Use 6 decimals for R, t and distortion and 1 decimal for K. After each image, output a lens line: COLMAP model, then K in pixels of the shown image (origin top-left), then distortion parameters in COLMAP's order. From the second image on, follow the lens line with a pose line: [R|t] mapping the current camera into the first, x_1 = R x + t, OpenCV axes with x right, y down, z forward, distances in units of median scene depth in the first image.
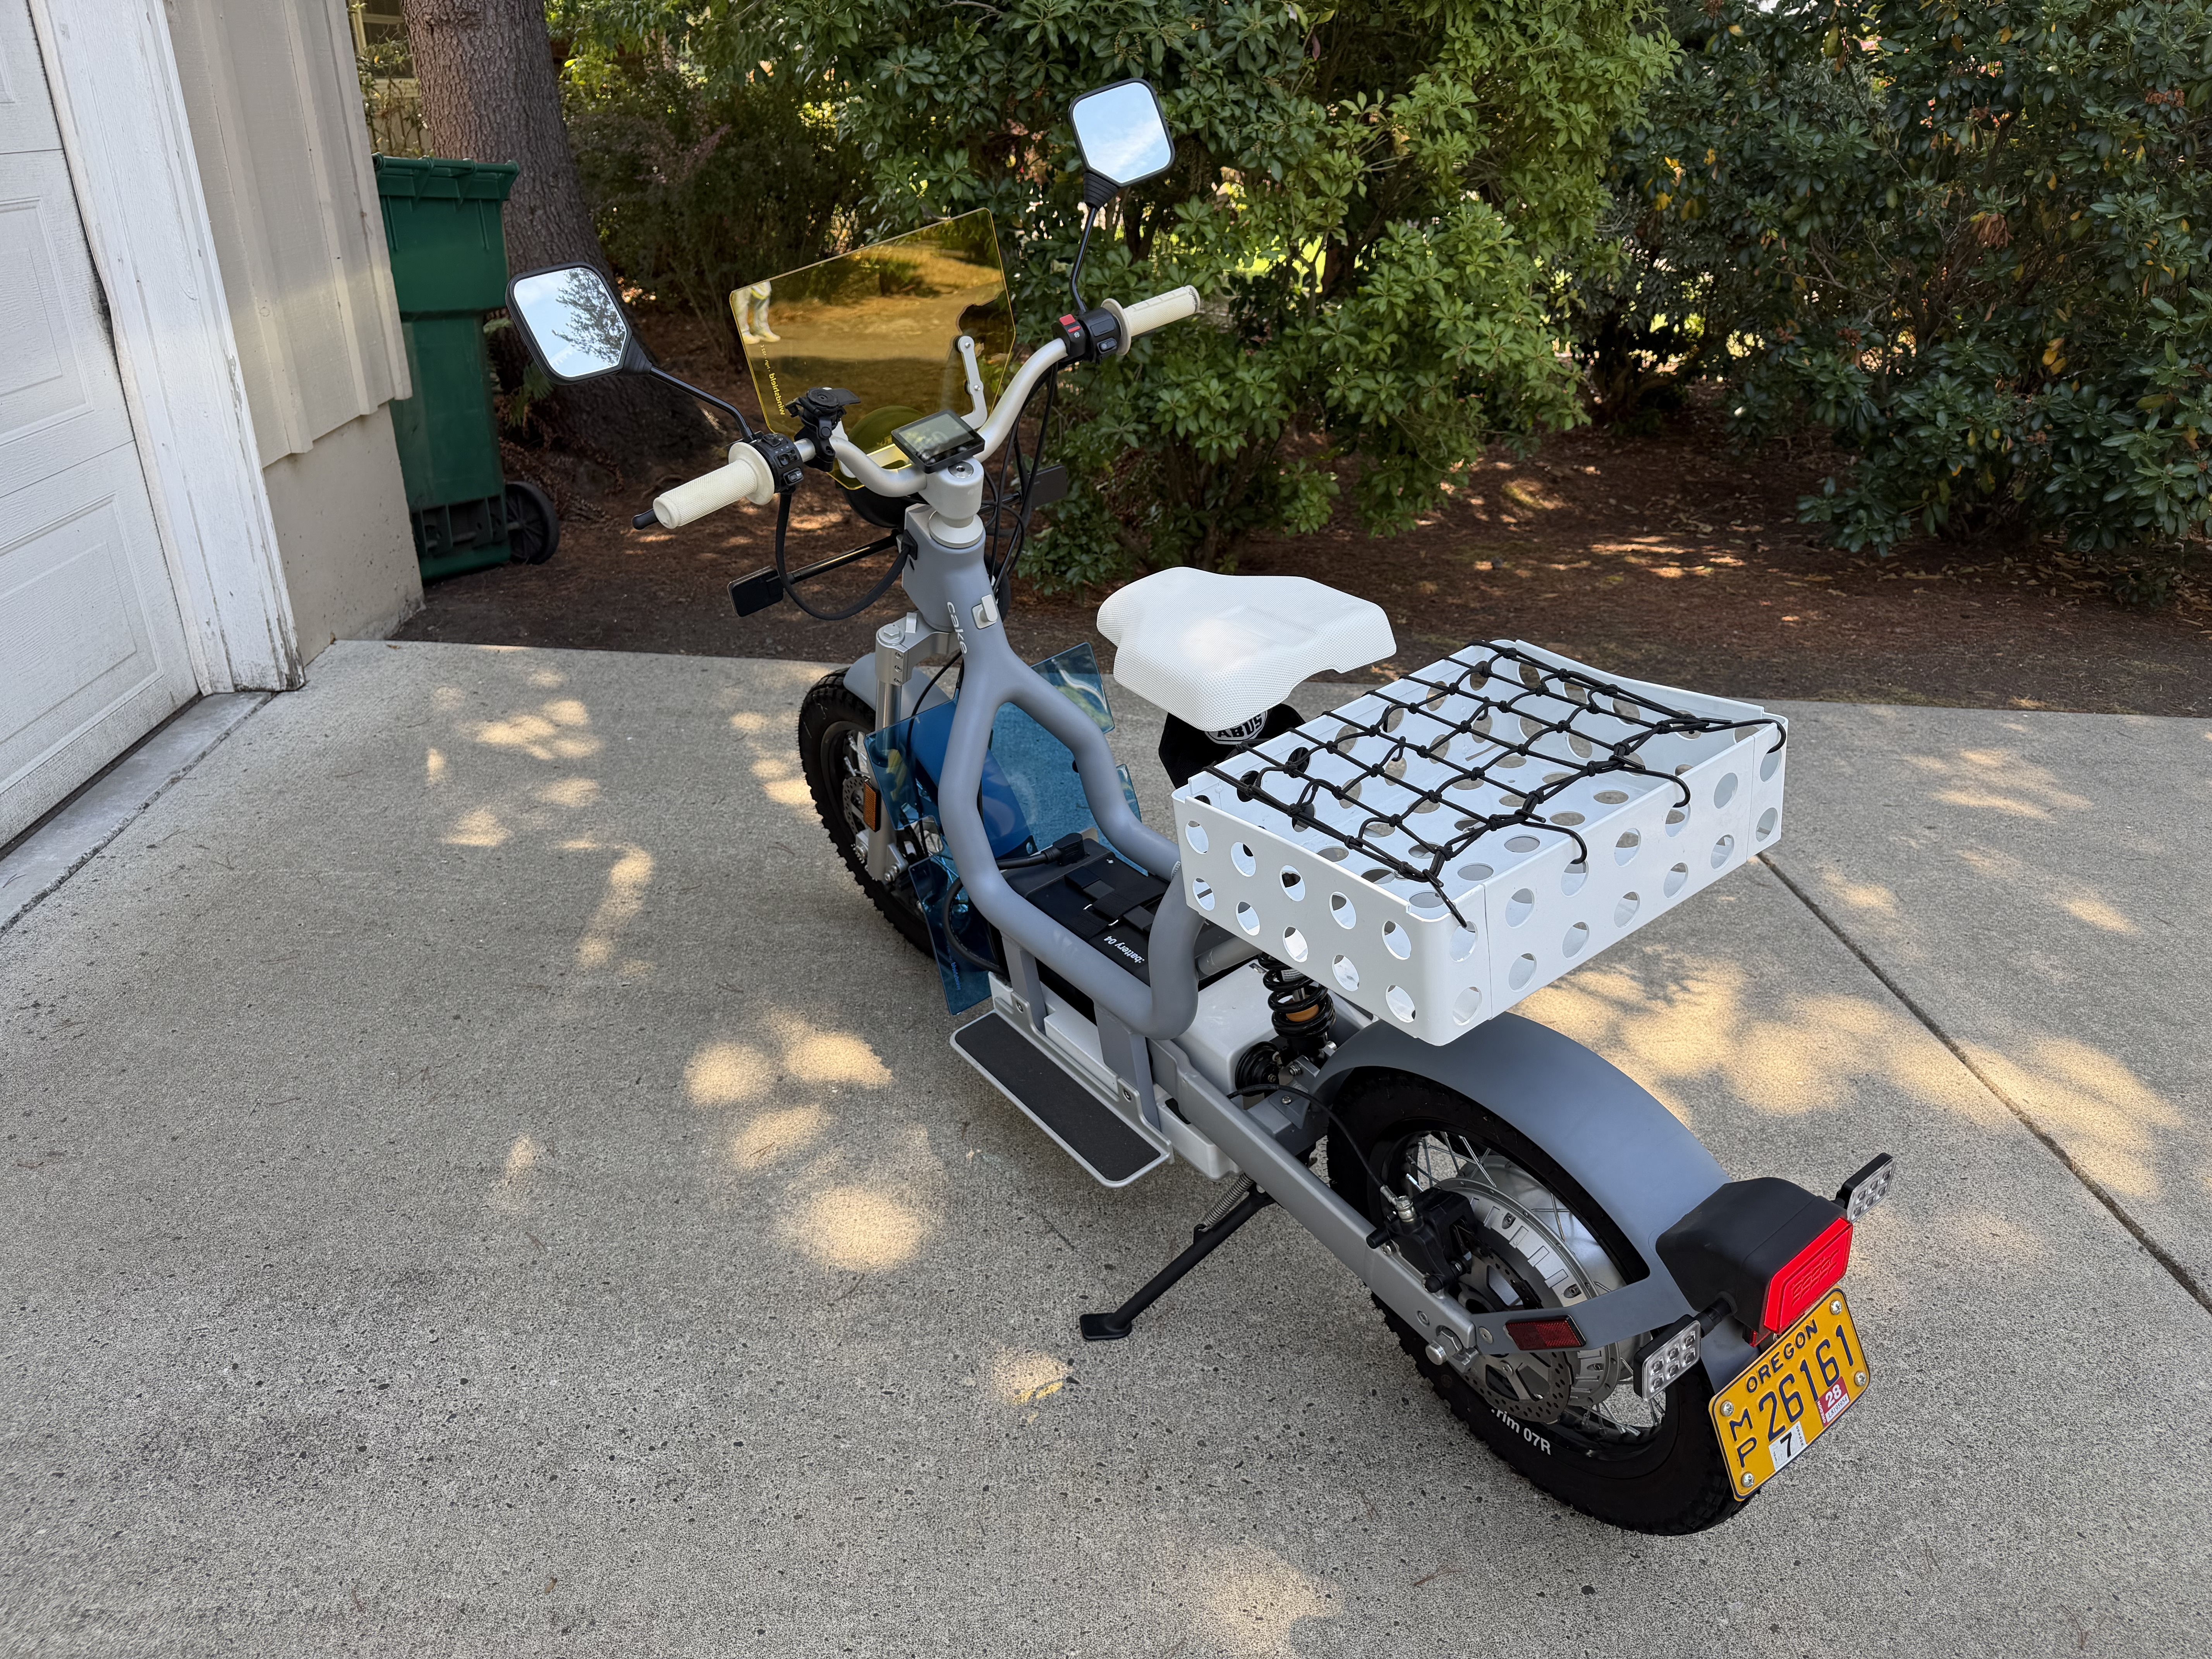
lens RADIAL K [[1563.8, 0, 1093.1], [0, 1563.8, 823.4], [0, 0, 1]] dist [0.010741, -0.025489]
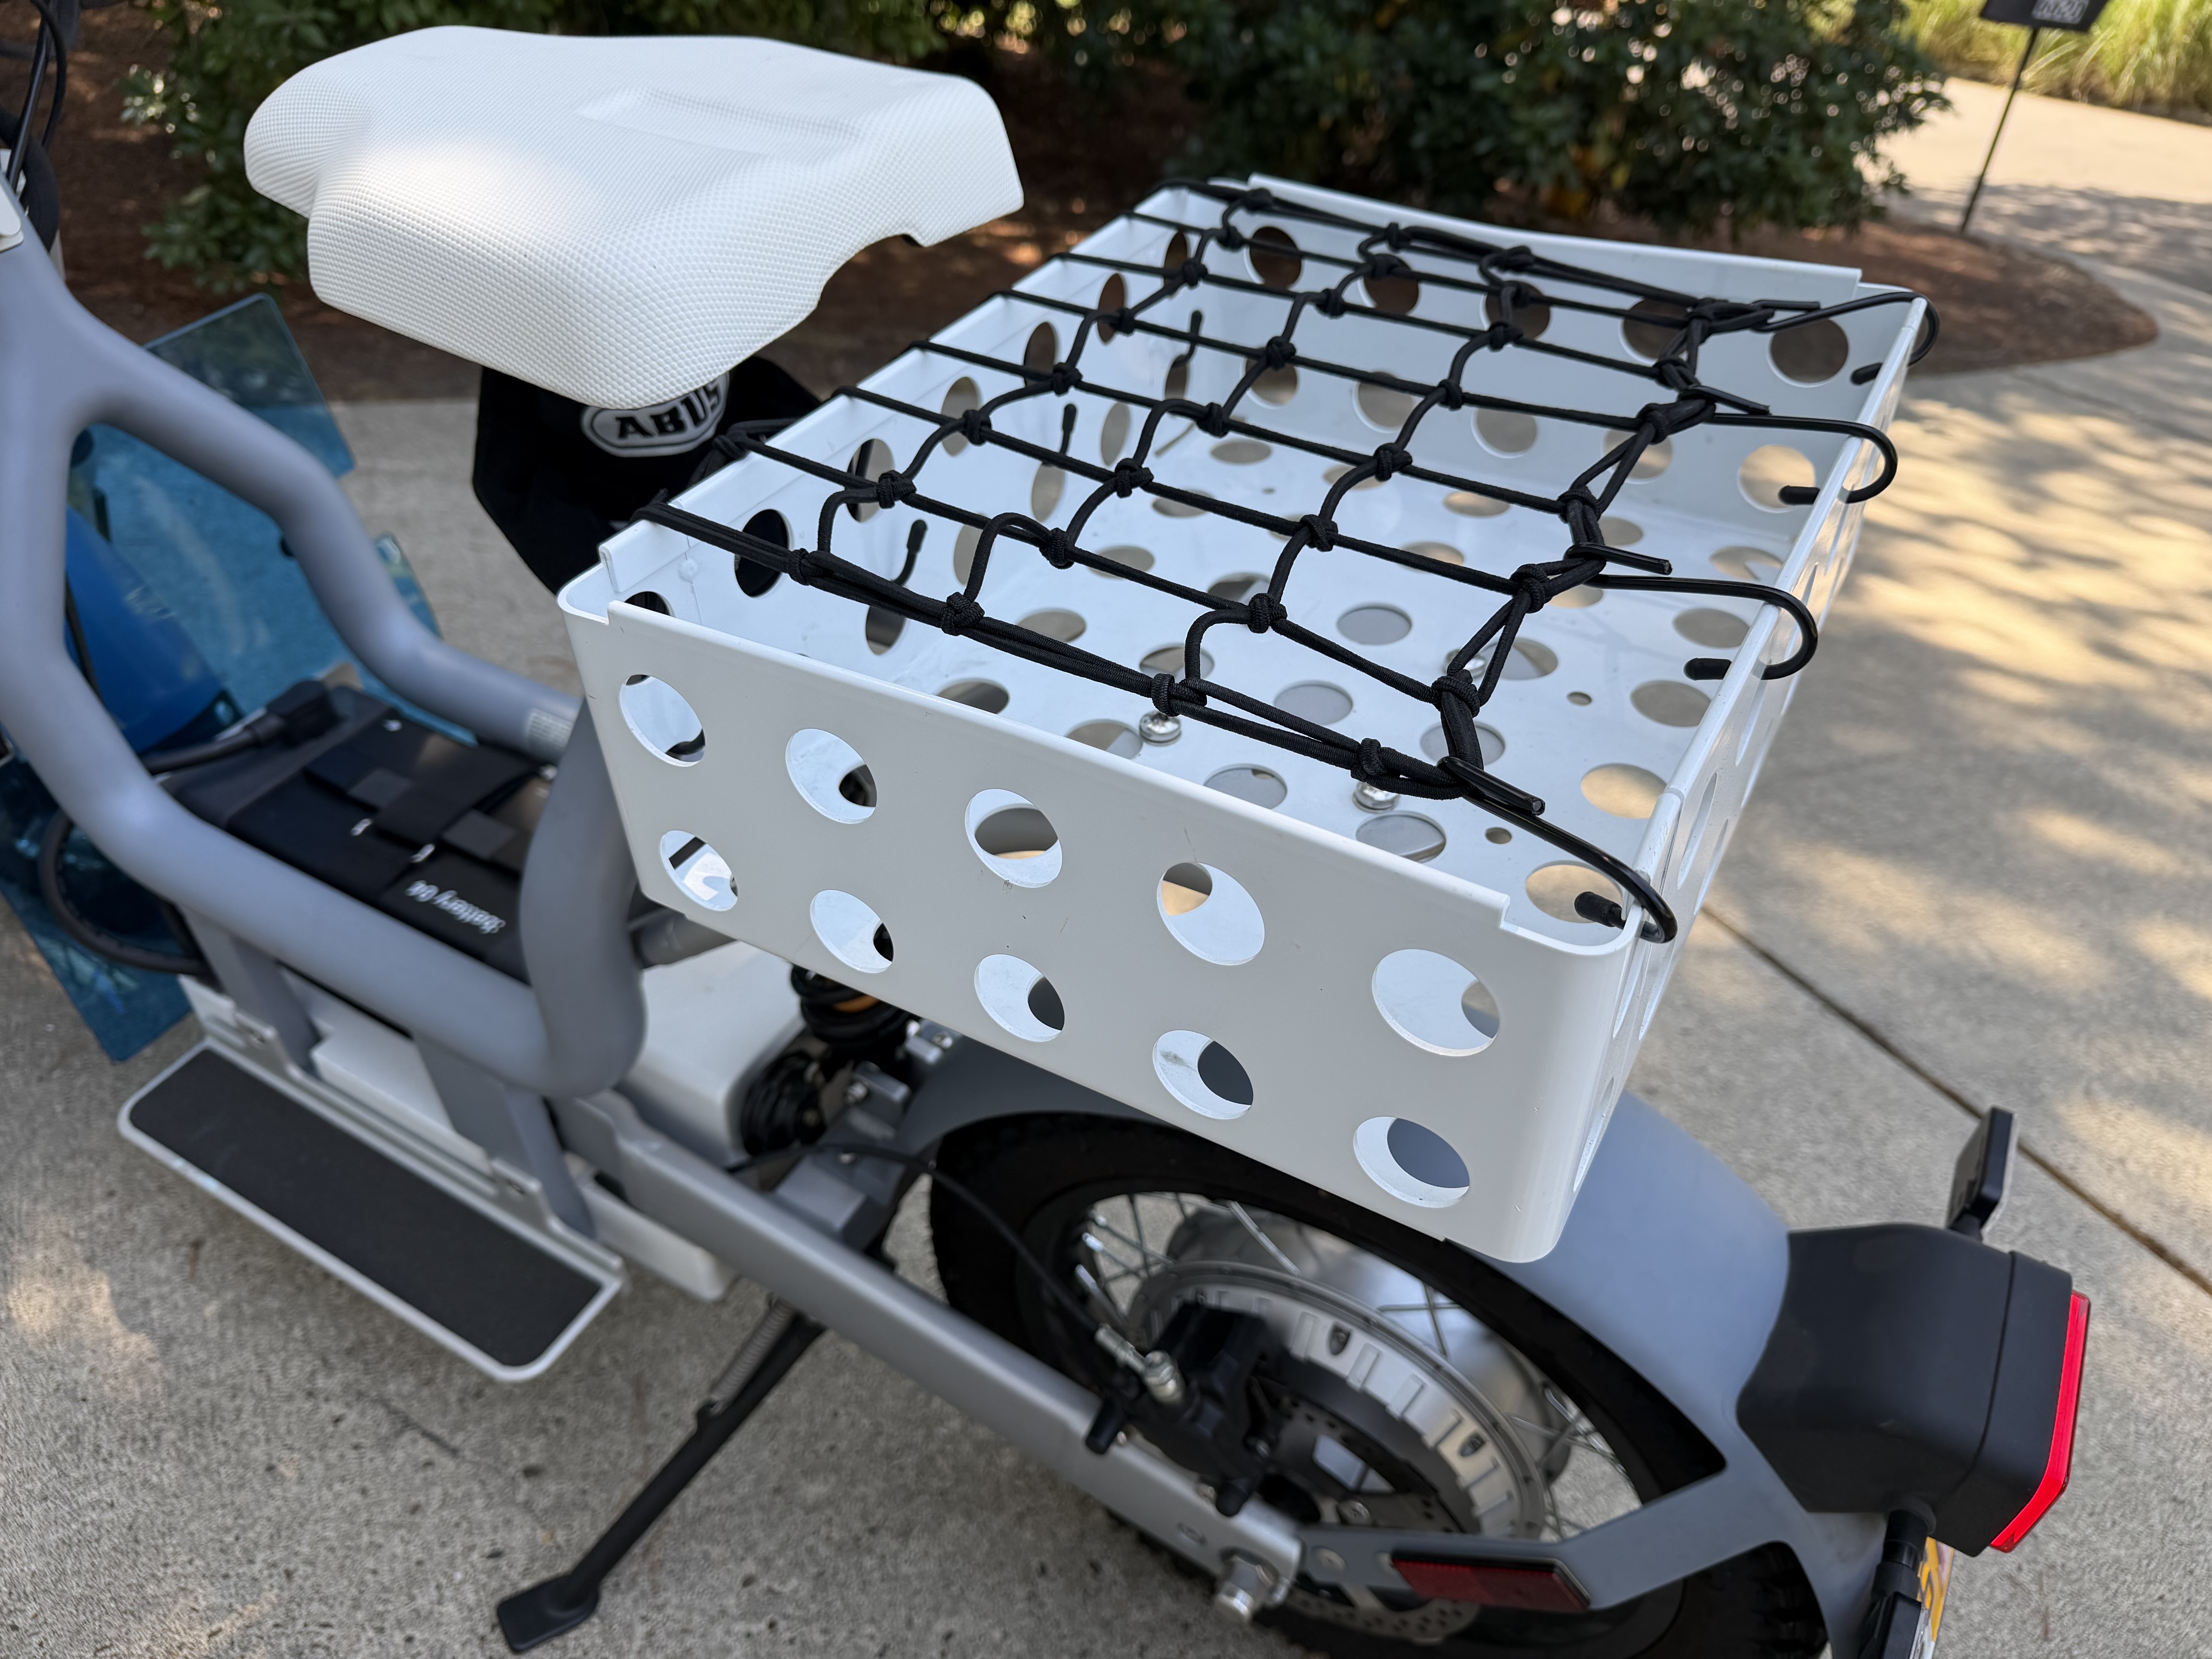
lens RADIAL K [[1592.8, 0, 1102.7], [0, 1592.8, 839.0], [0, 0, 1]] dist [-0.026003, 0.002109]
pose [[0.901808, -0.169864, 0.397352, 0.008862], [0.101385, 0.977006, 0.187563, -0.015150], [-0.420075, -0.128860, 0.898294, 0.477001]]
